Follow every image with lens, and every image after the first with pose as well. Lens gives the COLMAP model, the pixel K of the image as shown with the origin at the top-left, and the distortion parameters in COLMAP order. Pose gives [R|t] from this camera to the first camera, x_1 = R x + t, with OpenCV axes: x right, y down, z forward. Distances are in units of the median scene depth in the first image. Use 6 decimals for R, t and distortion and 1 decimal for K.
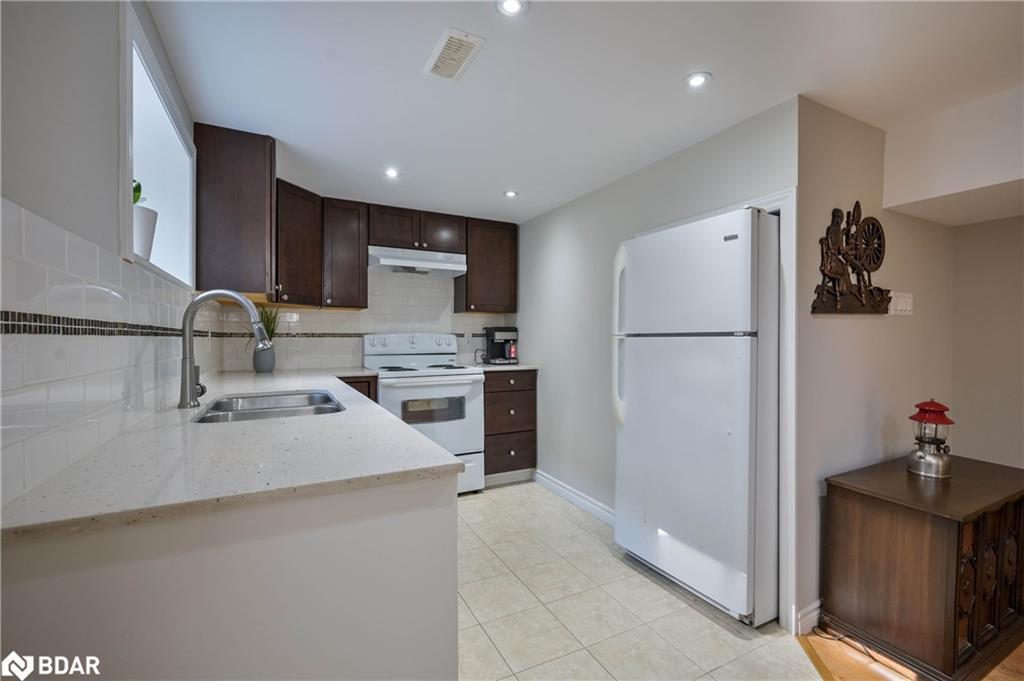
lens RADIAL K [[446.3, 0, 515.9], [0, 446.3, 339.0], [0, 0, 1]] dist [-0.000803, 0.001336]
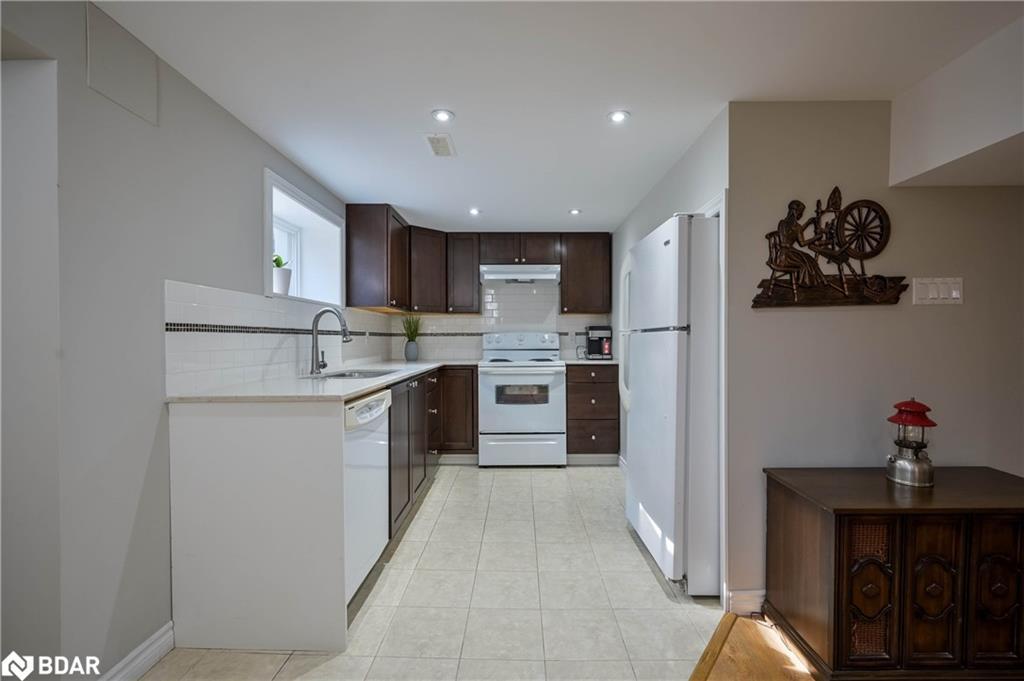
lens RADIAL K [[446.3, 0, 517.0], [0, 446.3, 339.1], [0, 0, 1]] dist [-0.000803, 0.001336]
pose [[0.883002, -0.002902, -0.469360, 0.503314], [0.002137, 0.999995, -0.002162, 0.011898], [0.469364, 0.000906, 0.883004, -0.125188]]
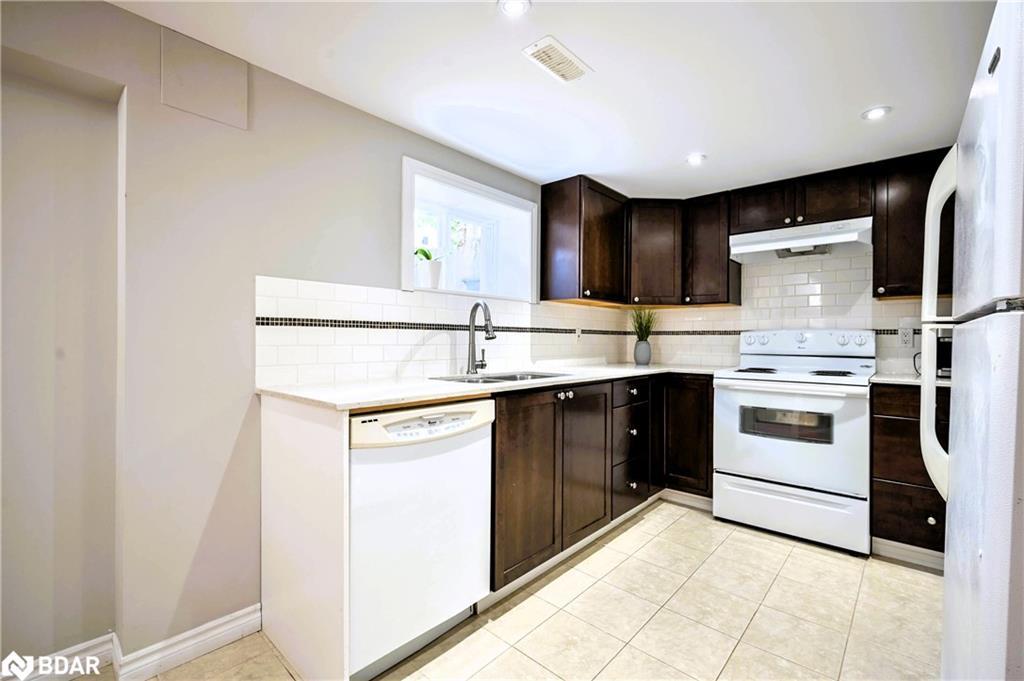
lens RADIAL K [[446.3, 0, 518.6], [0, 446.3, 340.0], [0, 0, 1]] dist [-0.000803, 0.001336]
pose [[0.352907, 0.005062, -0.935645, 0.523918], [-0.010586, 0.999943, 0.001417, 0.015356], [0.935599, 0.009405, 0.352940, 0.352850]]
